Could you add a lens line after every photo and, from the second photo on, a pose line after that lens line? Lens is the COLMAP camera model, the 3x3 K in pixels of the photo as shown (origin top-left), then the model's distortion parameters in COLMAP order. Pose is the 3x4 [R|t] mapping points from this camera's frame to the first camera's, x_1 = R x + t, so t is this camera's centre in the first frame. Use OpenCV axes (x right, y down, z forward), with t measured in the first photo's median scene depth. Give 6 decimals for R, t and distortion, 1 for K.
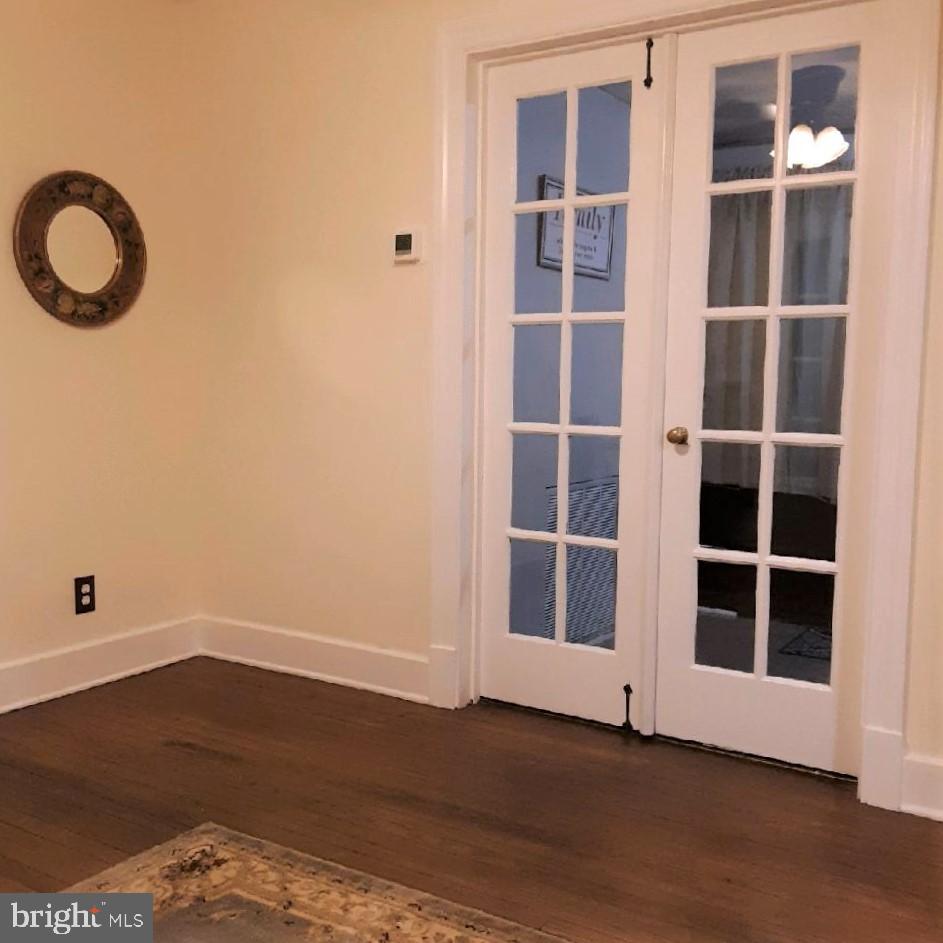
lens RADIAL K [[1030.3, 0, 457.3], [0, 1030.3, 472.6], [0, 0, 1]] dist [0.046613, -0.011310]
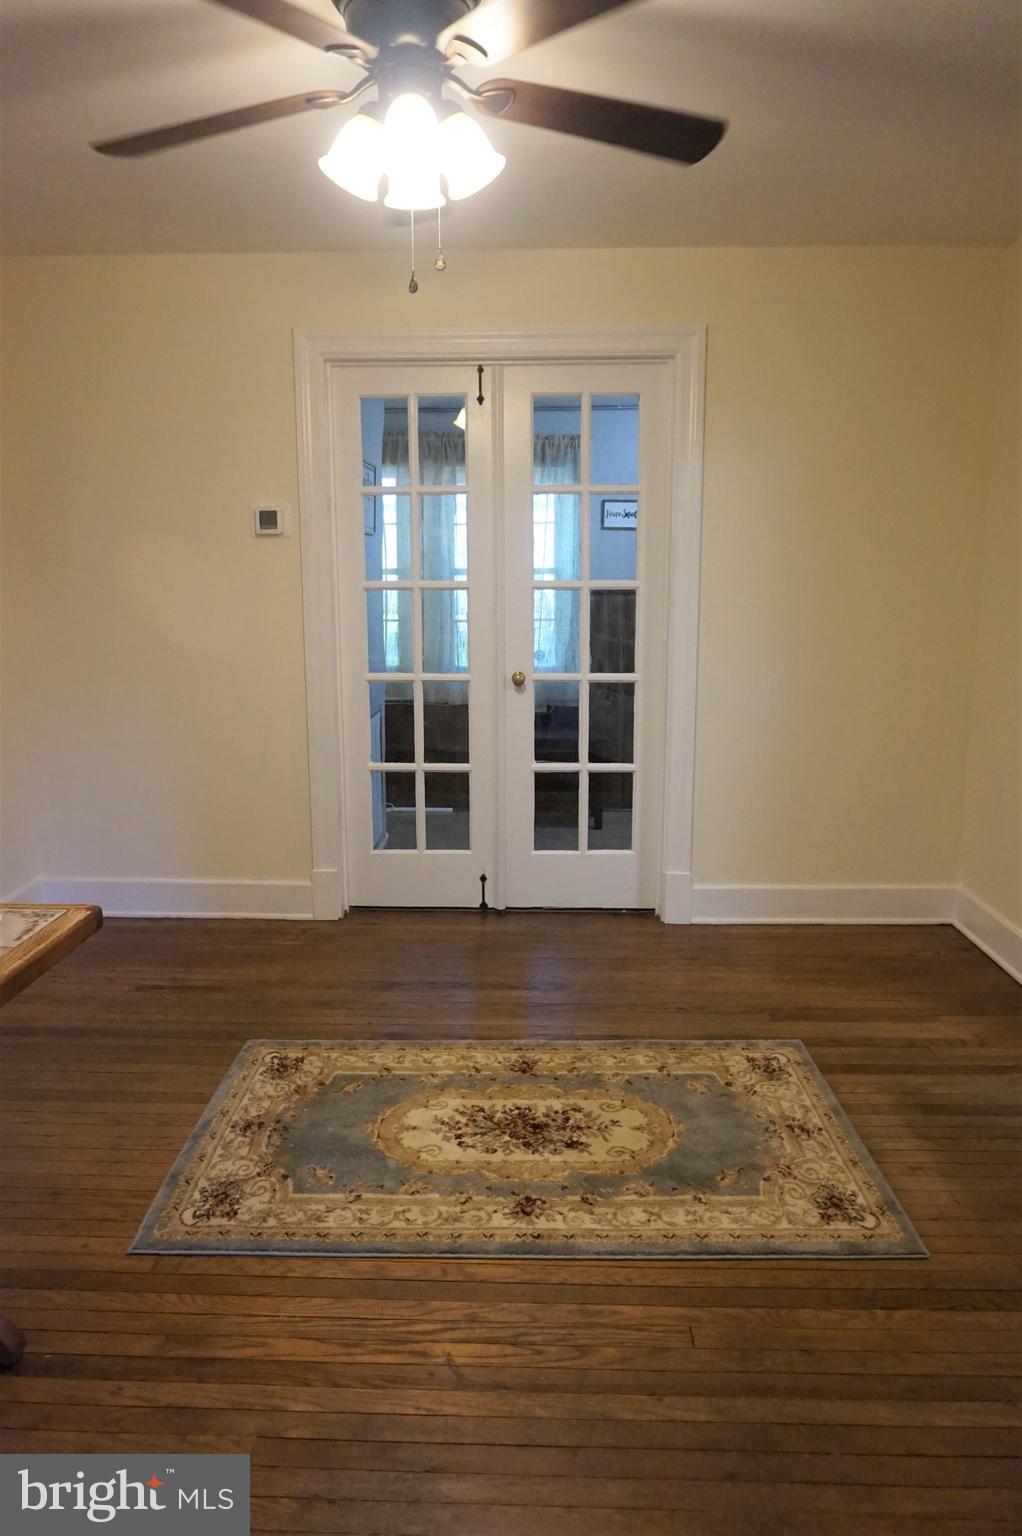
lens RADIAL K [[1082.3, 0, 511.0], [0, 1082.3, 768.0], [0, 0, 1]] dist [-0.052241, 0.037155]
pose [[0.850740, -0.108699, 0.514224, -0.489354], [0.058011, 0.991822, 0.113682, -0.077649], [-0.522376, -0.066883, 0.850088, -0.152811]]
